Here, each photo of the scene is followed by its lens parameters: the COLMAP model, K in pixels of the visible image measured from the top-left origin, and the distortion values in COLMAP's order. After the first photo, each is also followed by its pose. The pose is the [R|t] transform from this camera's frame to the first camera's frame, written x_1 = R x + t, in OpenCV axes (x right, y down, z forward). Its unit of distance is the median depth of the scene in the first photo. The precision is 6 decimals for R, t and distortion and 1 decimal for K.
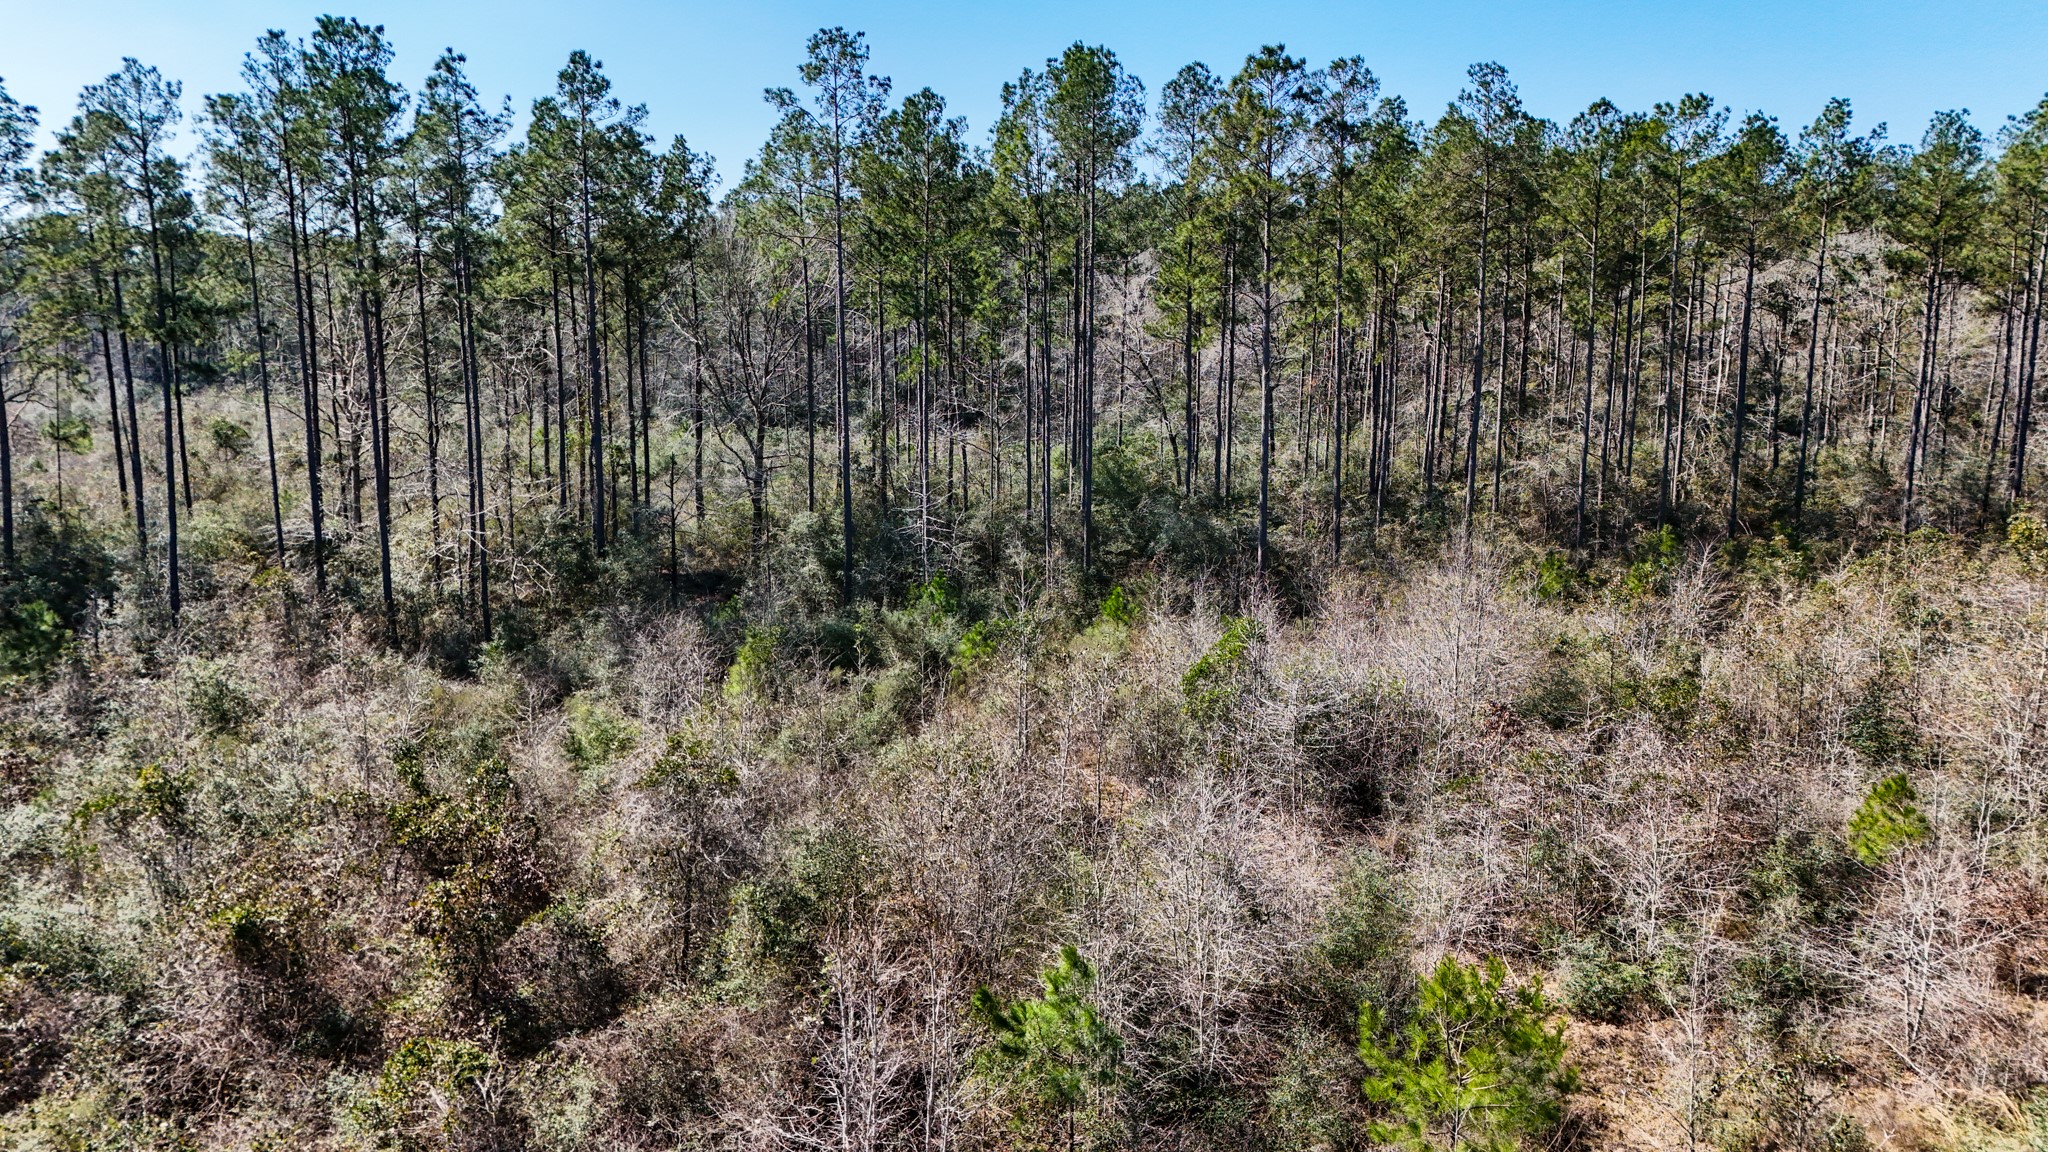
lens RADIAL K [[1426.0, 0, 1023.3], [0, 1426.0, 548.6], [0, 0, 1]] dist [0.024177, -0.002459]
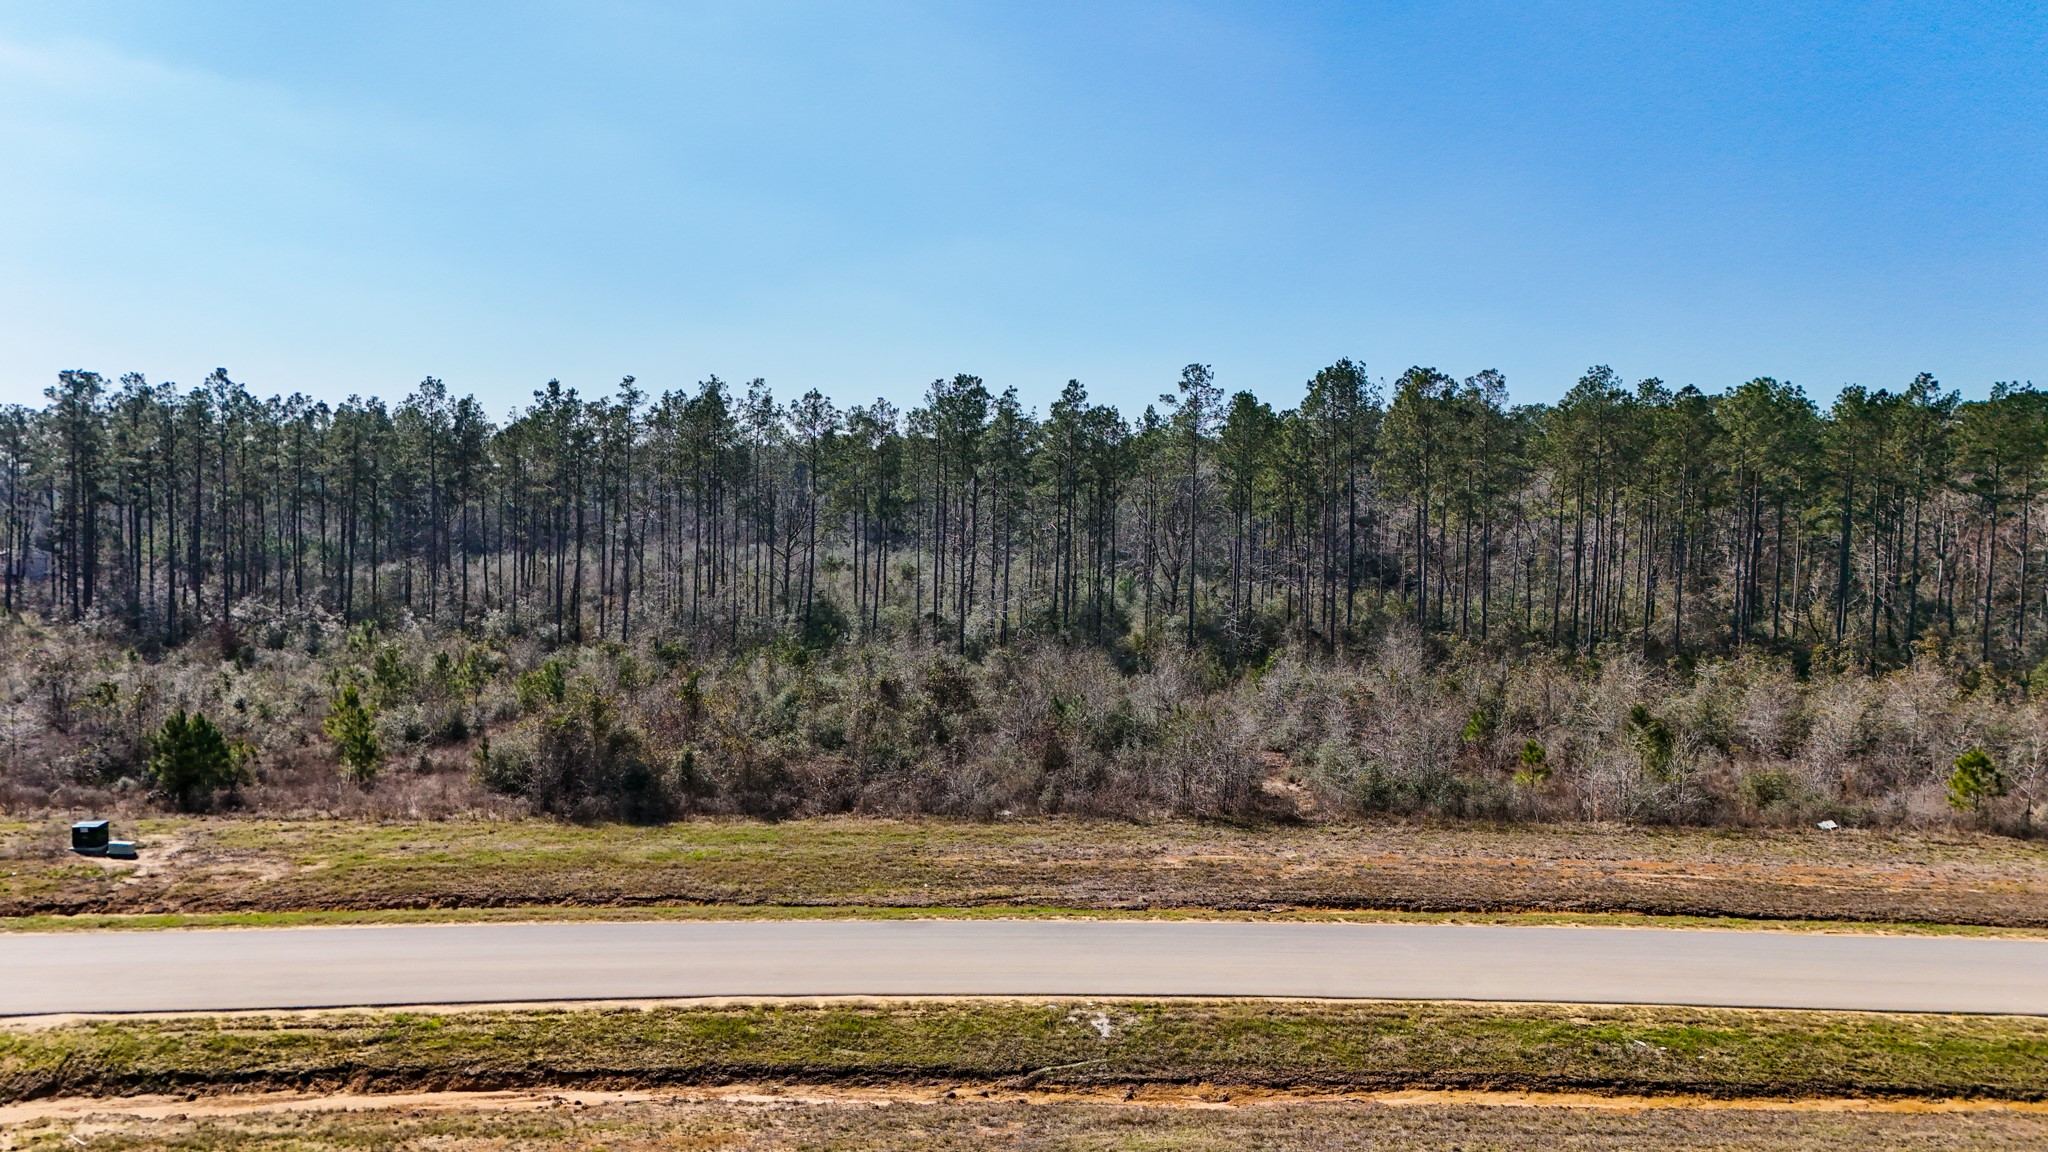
lens RADIAL K [[1426.0, 0, 1023.3], [0, 1426.0, 548.6], [0, 0, 1]] dist [0.024177, -0.002459]
pose [[0.905230, 0.027788, -0.424013, 0.467398], [-0.081613, 0.990651, -0.109314, 0.106563], [0.417011, 0.133560, 0.899035, -0.769976]]
